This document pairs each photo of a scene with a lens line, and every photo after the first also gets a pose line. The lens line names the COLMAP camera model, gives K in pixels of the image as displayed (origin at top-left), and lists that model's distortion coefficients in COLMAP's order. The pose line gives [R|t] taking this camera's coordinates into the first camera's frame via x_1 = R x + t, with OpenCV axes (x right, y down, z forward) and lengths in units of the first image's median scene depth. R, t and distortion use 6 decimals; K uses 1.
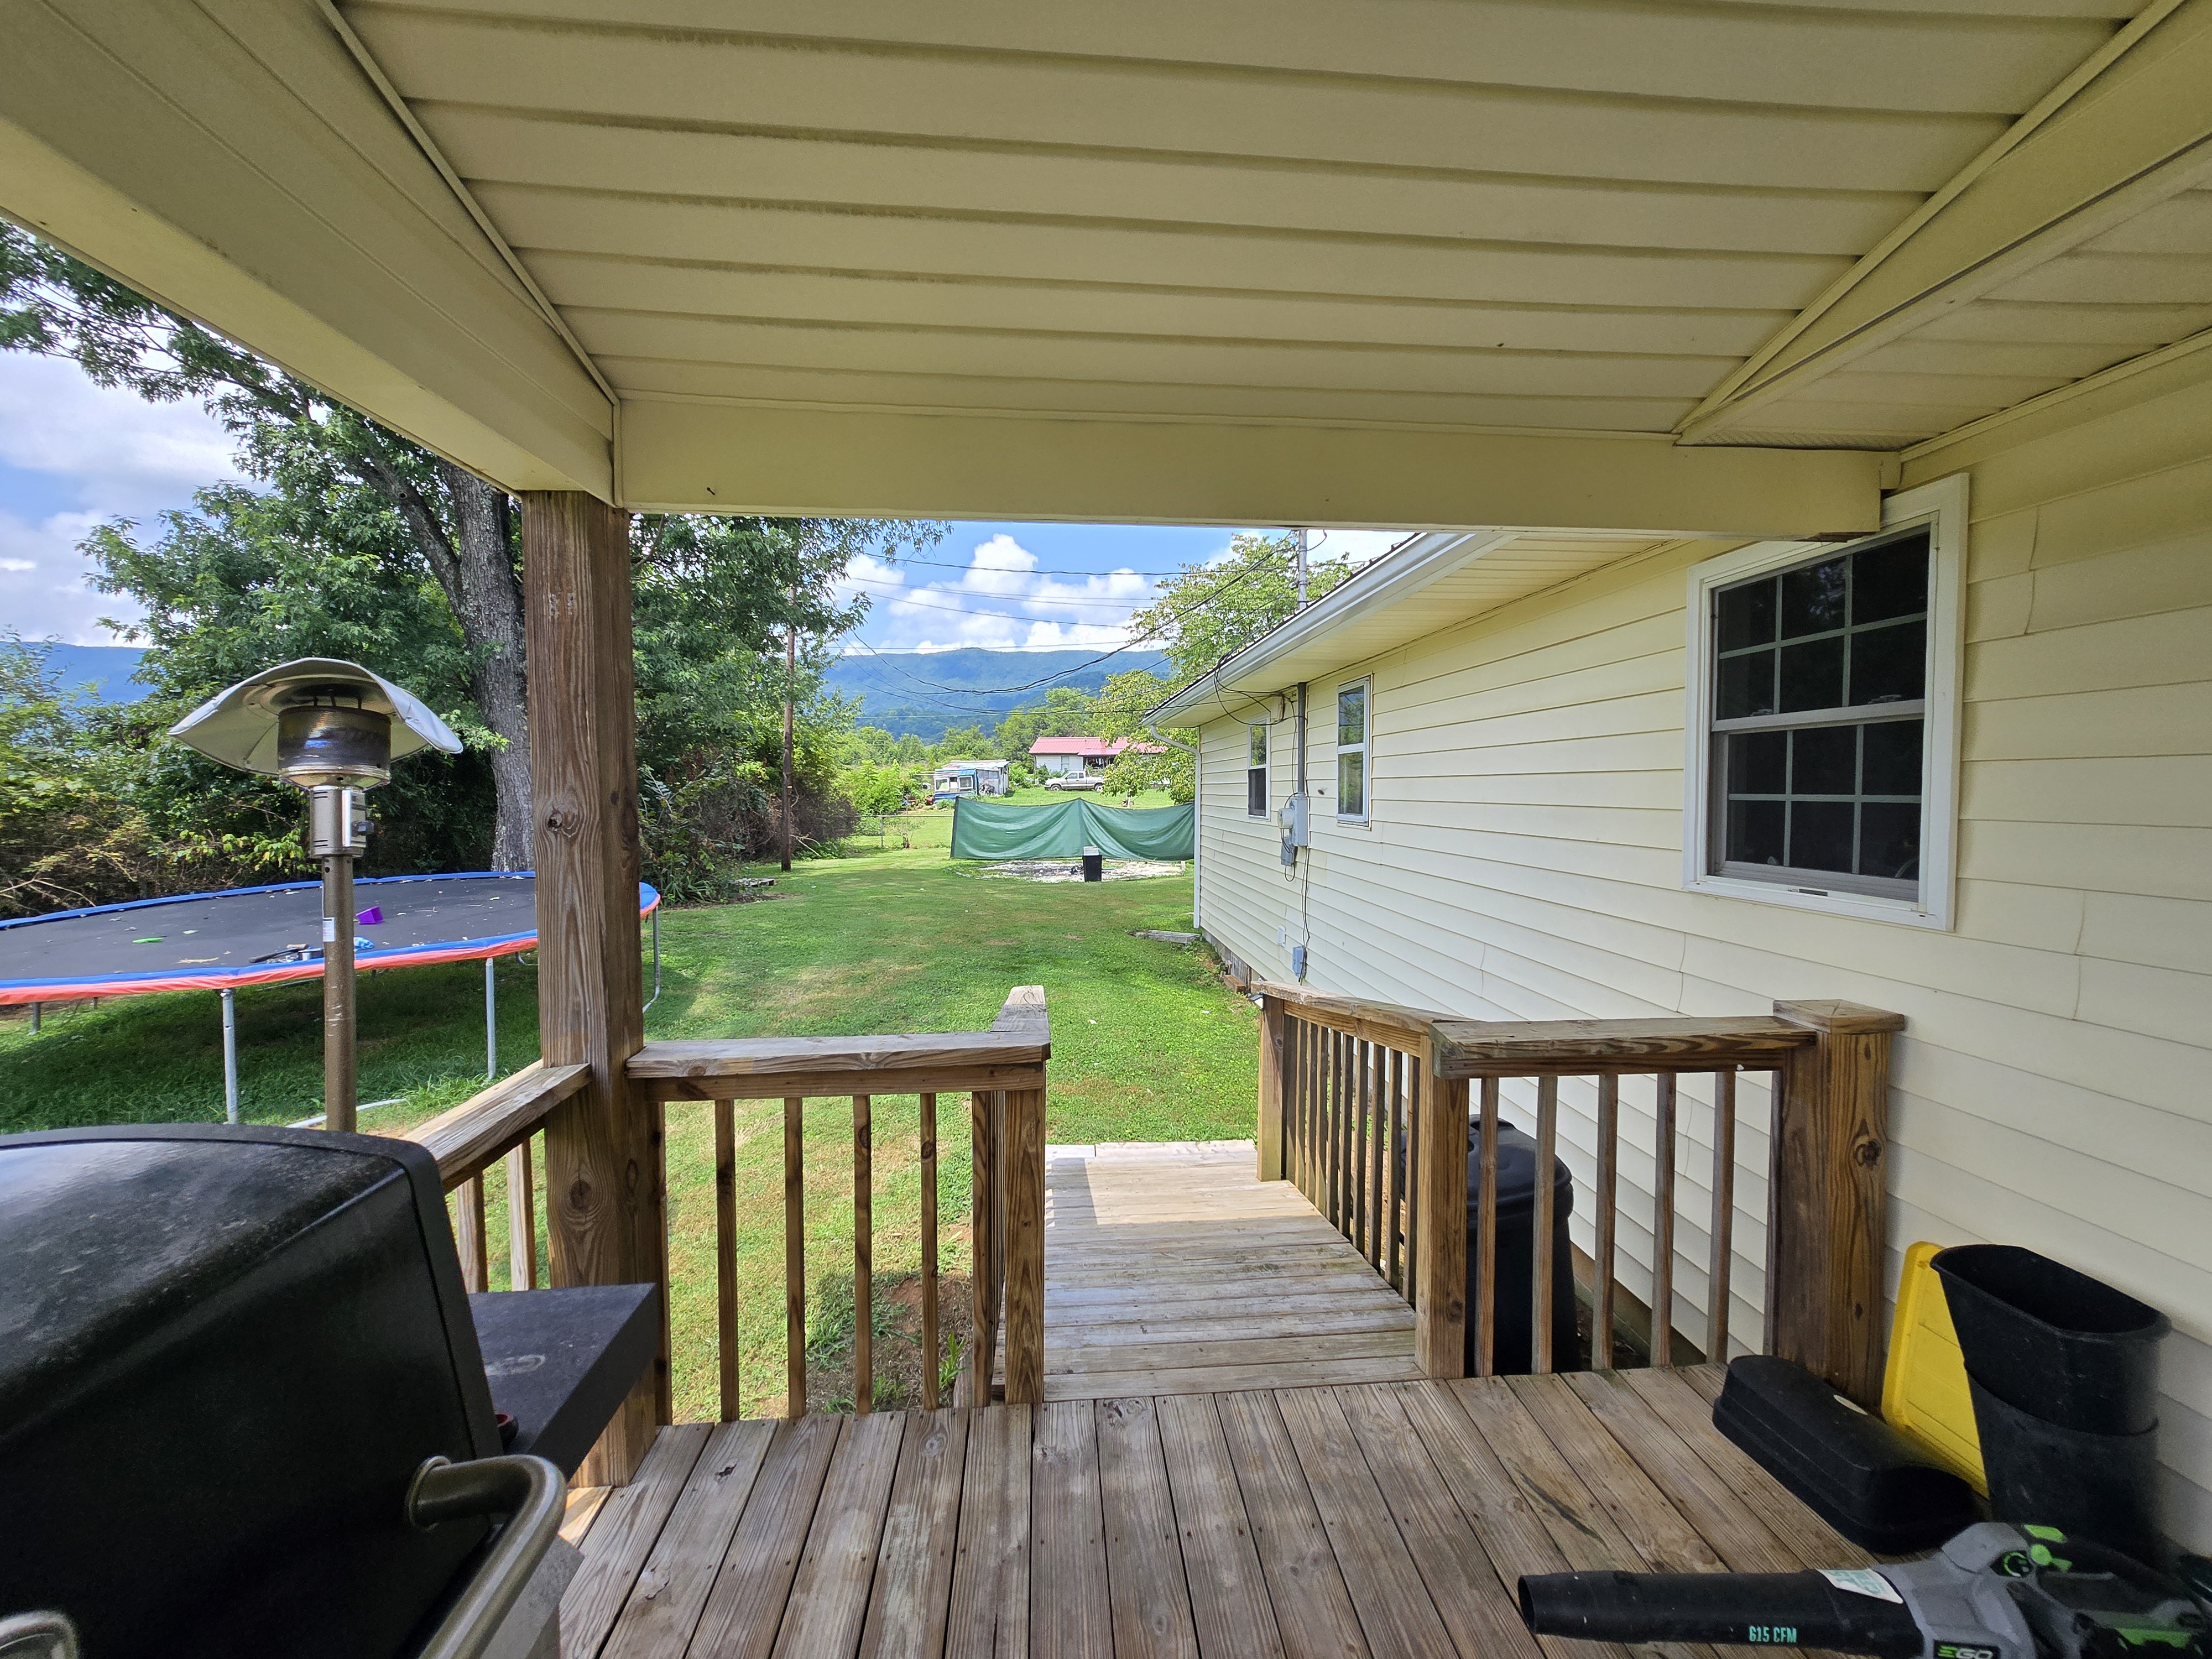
lens RADIAL K [[902.6, 0, 1111.6], [0, 902.6, 826.6], [0, 0, 1]] dist [-0.001475, -0.000462]
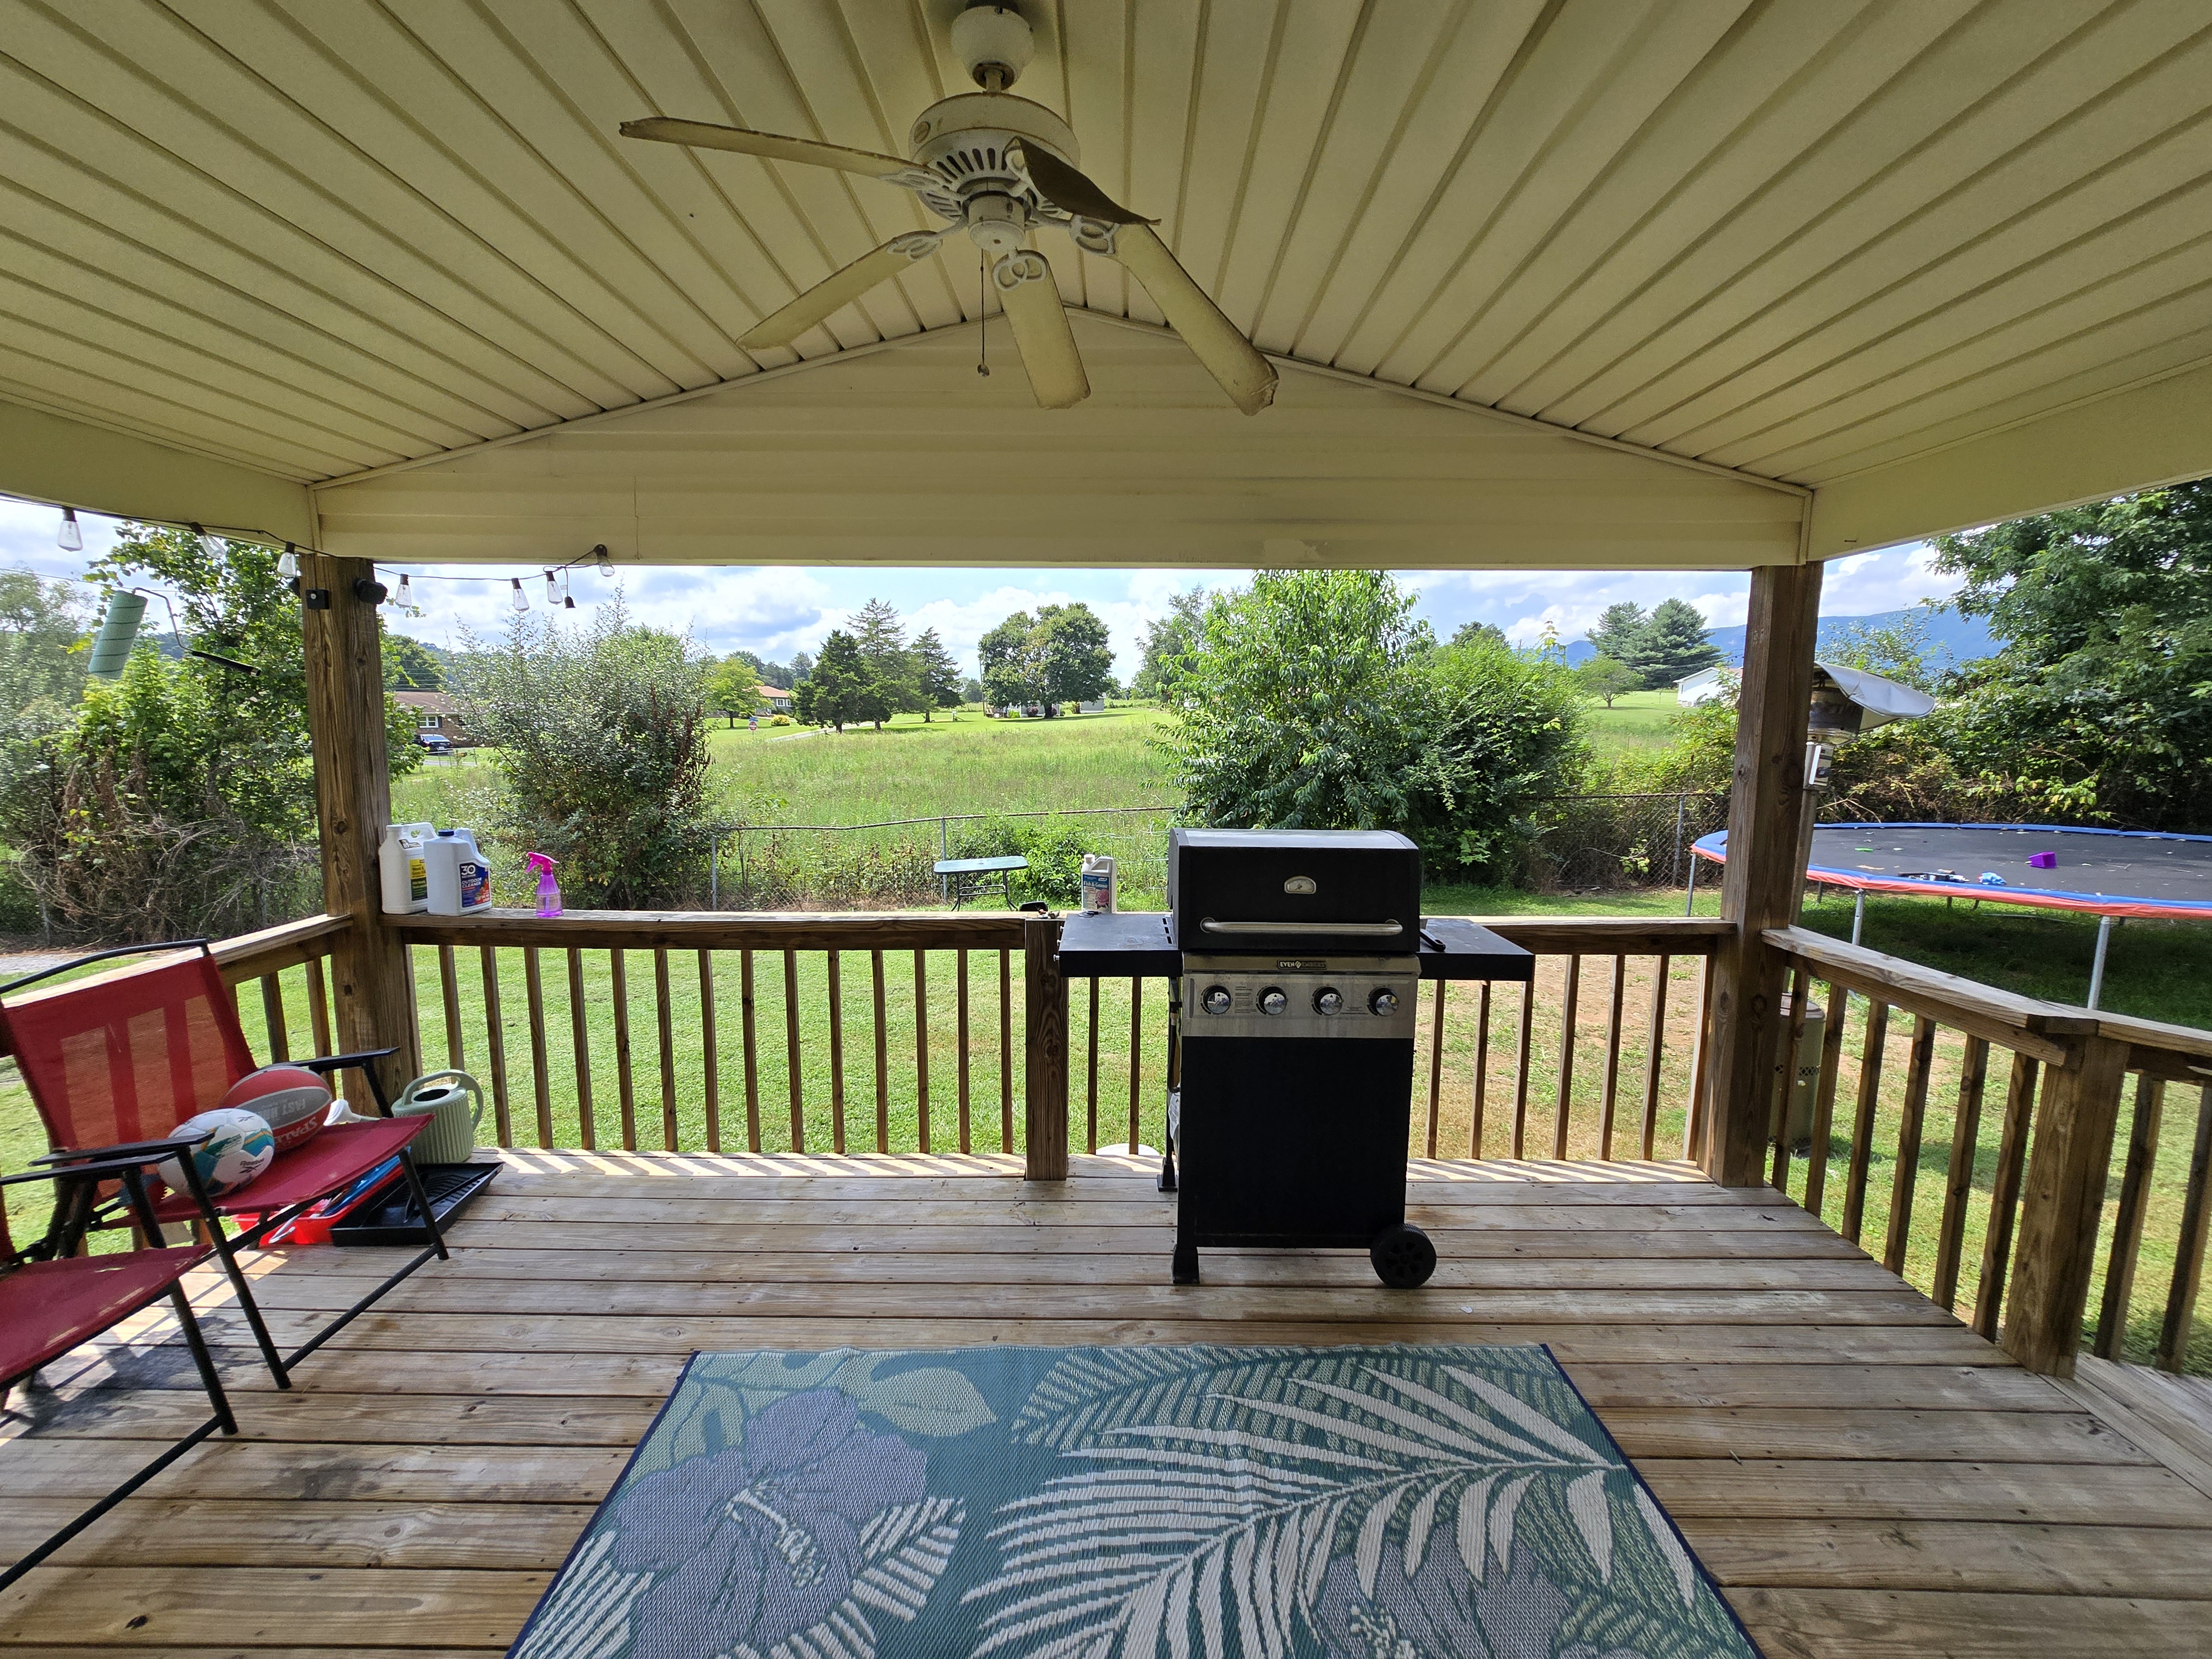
lens RADIAL K [[902.6, 0, 1111.6], [0, 902.6, 826.6], [0, 0, 1]] dist [-0.001475, -0.000462]
pose [[-0.098091, 0.118496, -0.988098, 0.265882], [-0.051169, 0.990972, 0.123921, -0.012275], [0.993861, 0.062716, -0.091142, 0.005981]]
